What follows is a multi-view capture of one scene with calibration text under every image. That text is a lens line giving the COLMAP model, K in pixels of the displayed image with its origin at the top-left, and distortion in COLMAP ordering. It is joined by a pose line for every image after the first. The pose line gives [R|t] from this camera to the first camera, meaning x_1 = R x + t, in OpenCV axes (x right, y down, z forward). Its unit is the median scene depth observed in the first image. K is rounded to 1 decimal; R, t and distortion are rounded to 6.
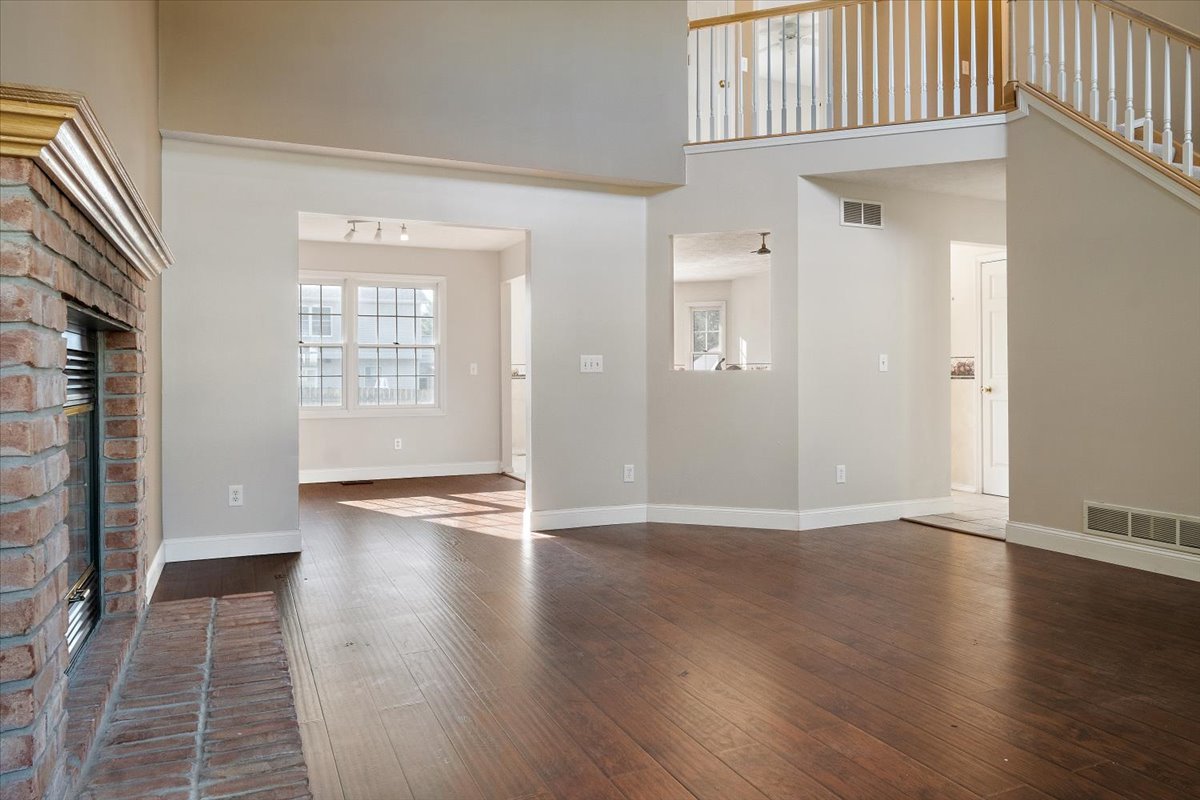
lens RADIAL K [[805.5, 0, 599.7], [0, 805.5, 391.2], [0, 0, 1]] dist [-0.008128, -0.000117]
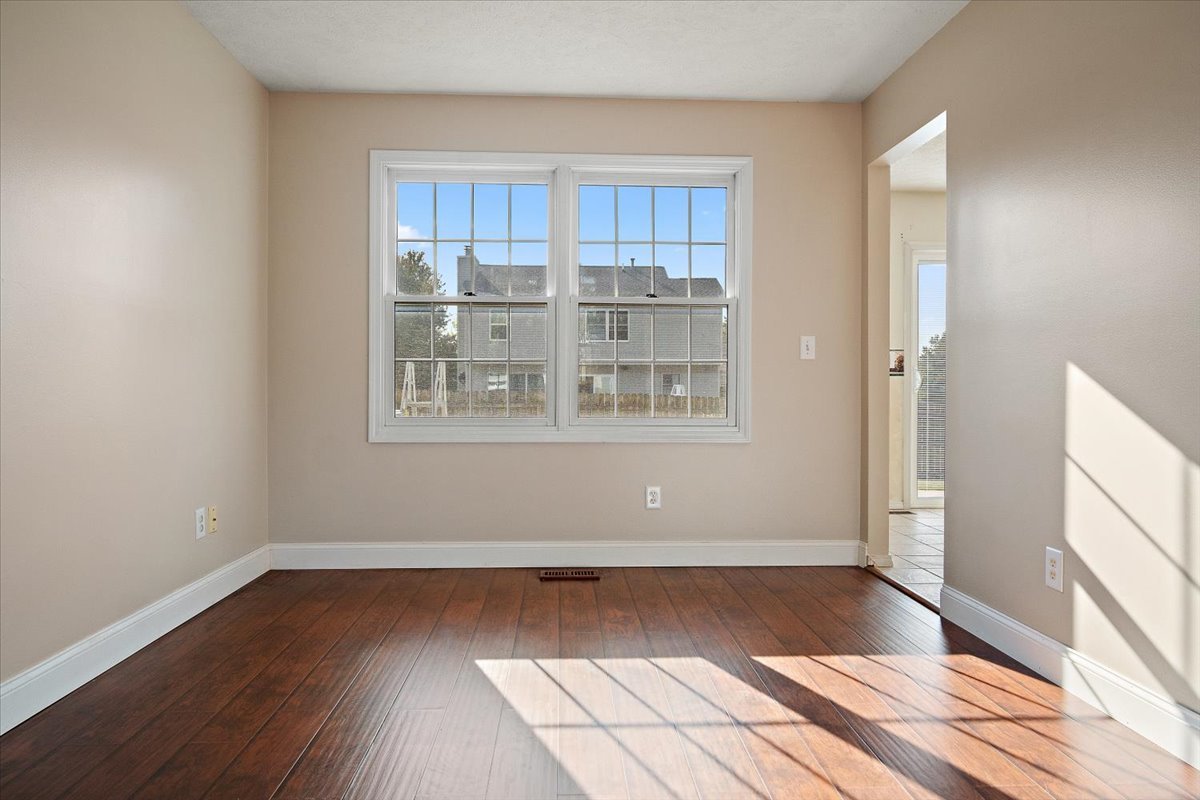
lens RADIAL K [[805.5, 0, 599.0], [0, 805.5, 398.2], [0, 0, 1]] dist [-0.008128, -0.000117]
pose [[0.928118, 0.009089, -0.372176, -0.092382], [-0.011381, 0.999927, -0.003962, 0.006240], [0.372113, 0.007913, 0.928154, 0.503626]]
